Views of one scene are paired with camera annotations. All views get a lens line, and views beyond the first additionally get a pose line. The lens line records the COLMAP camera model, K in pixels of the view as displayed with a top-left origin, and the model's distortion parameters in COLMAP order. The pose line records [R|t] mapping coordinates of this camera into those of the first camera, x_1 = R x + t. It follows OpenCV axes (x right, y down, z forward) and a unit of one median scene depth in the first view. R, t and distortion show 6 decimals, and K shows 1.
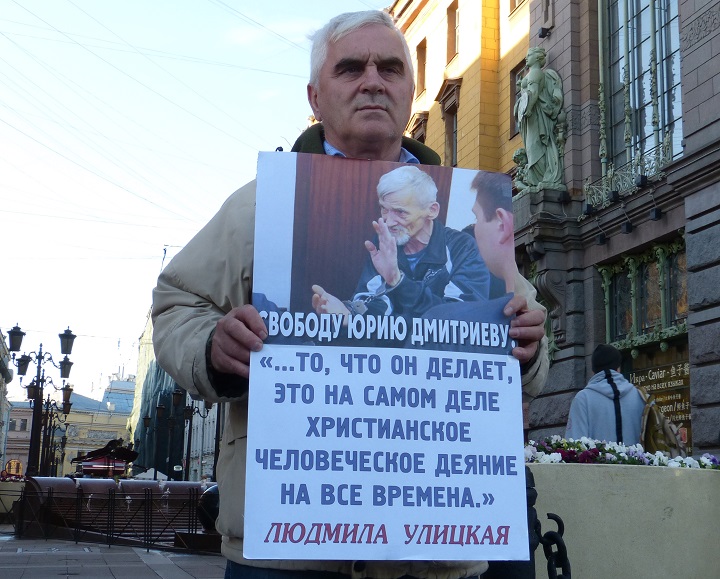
lens RADIAL K [[1080.4, 0, 359.8], [0, 1080.4, 270.9], [0, 0, 1]] dist [-0.016485, 0.035614]
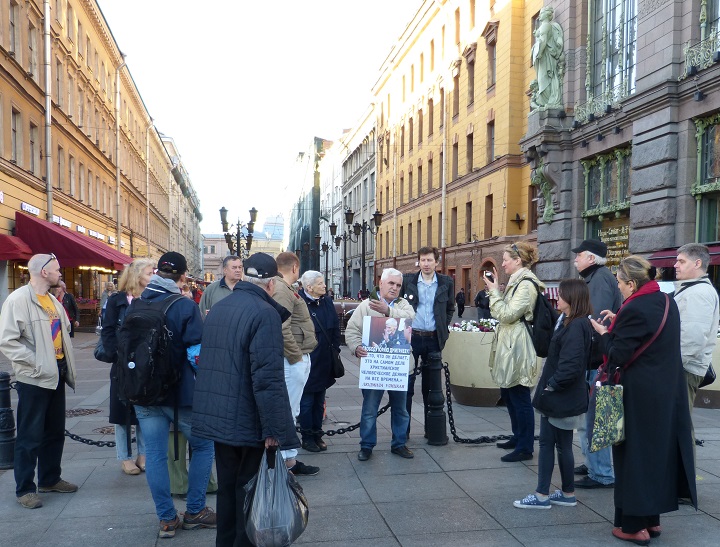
lens RADIAL K [[794.6, 0, 358.9], [0, 794.6, 316.0], [0, 0, 1]] dist [-0.004984, 0.019397]
pose [[0.994050, -0.012437, -0.108215, 0.022905], [0.038162, 0.970257, 0.239050, -0.075672], [0.102023, -0.241758, 0.964958, -0.202462]]
